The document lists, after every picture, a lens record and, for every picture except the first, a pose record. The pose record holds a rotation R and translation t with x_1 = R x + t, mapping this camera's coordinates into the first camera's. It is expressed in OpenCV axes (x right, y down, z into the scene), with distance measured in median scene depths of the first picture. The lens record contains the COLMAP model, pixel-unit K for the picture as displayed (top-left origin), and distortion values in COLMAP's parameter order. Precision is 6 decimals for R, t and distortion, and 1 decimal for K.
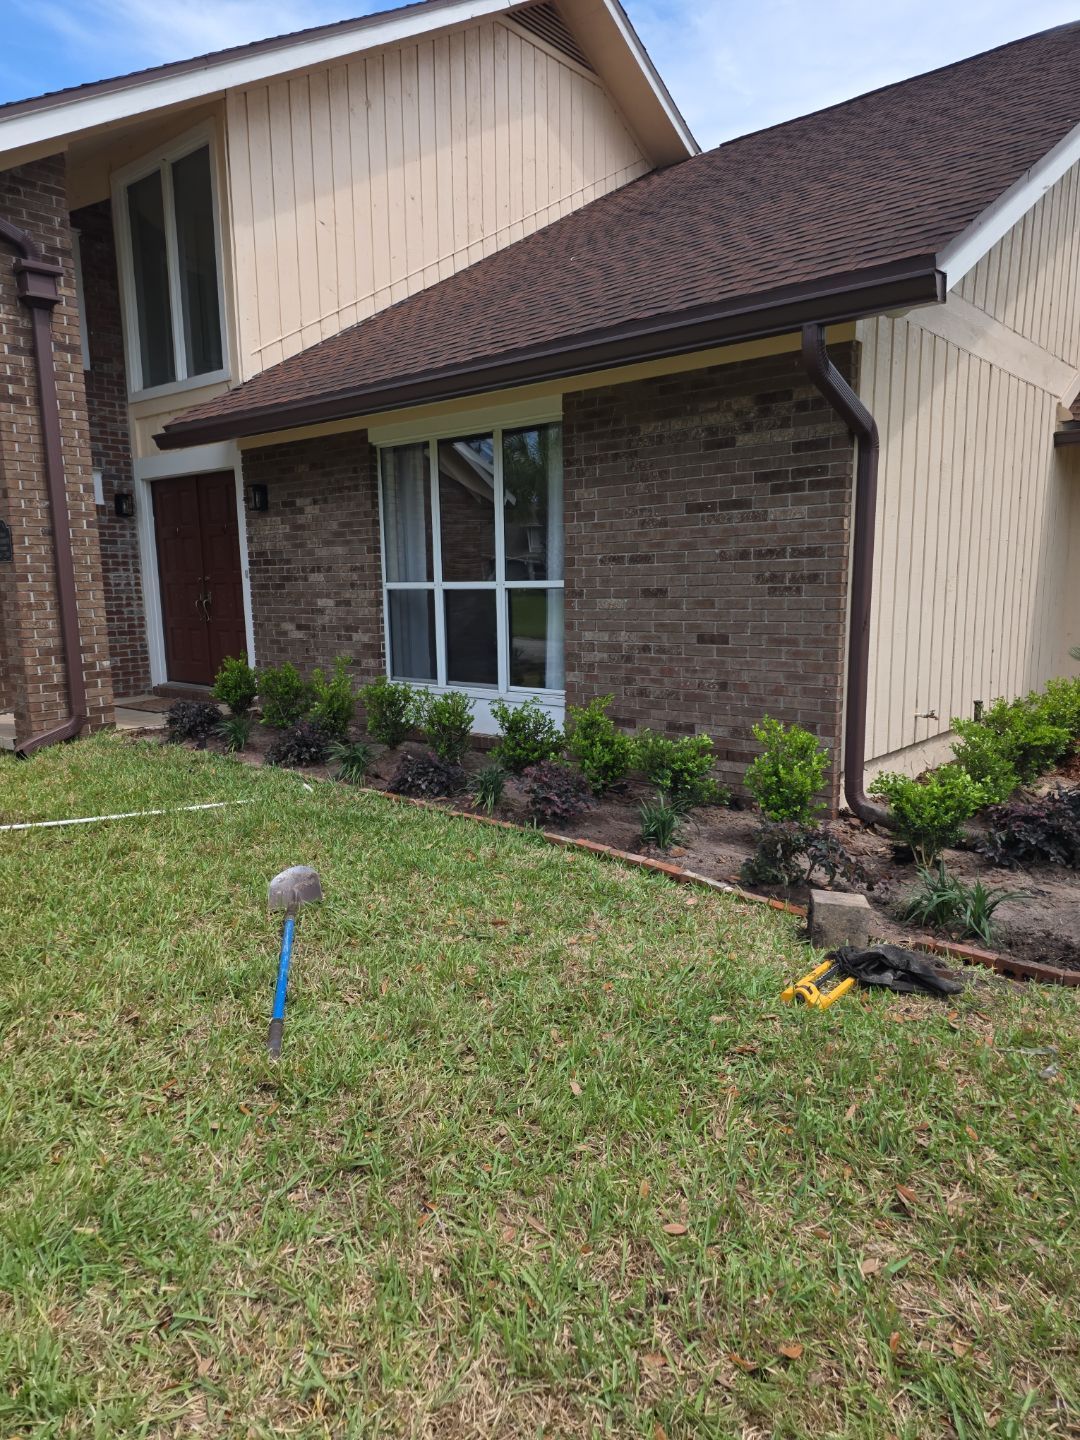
lens RADIAL K [[967.0, 0, 538.6], [0, 967.0, 715.3], [0, 0, 1]] dist [0.123508, -0.096968]
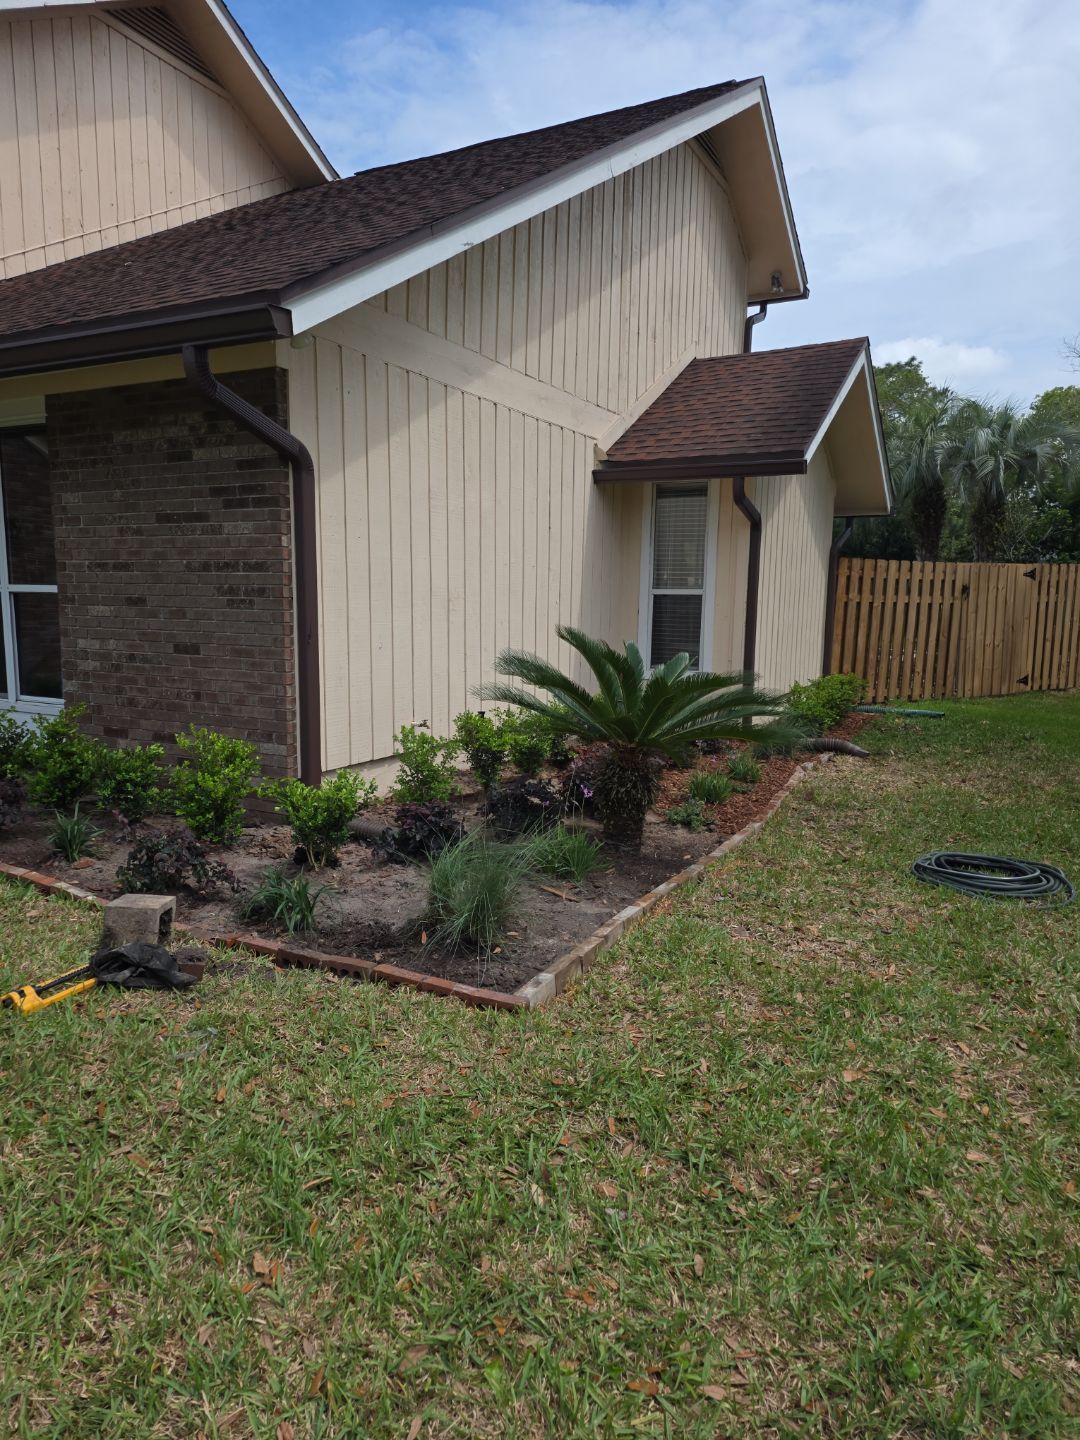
lens RADIAL K [[964.1, 0, 540.0], [0, 964.1, 720.0], [0, 0, 1]] dist [0.036172, 0.001869]
pose [[0.975644, -0.003473, 0.219334, 0.320341], [0.004912, 0.999970, -0.006015, 0.002751], [-0.219307, 0.006946, 0.975631, -0.057538]]
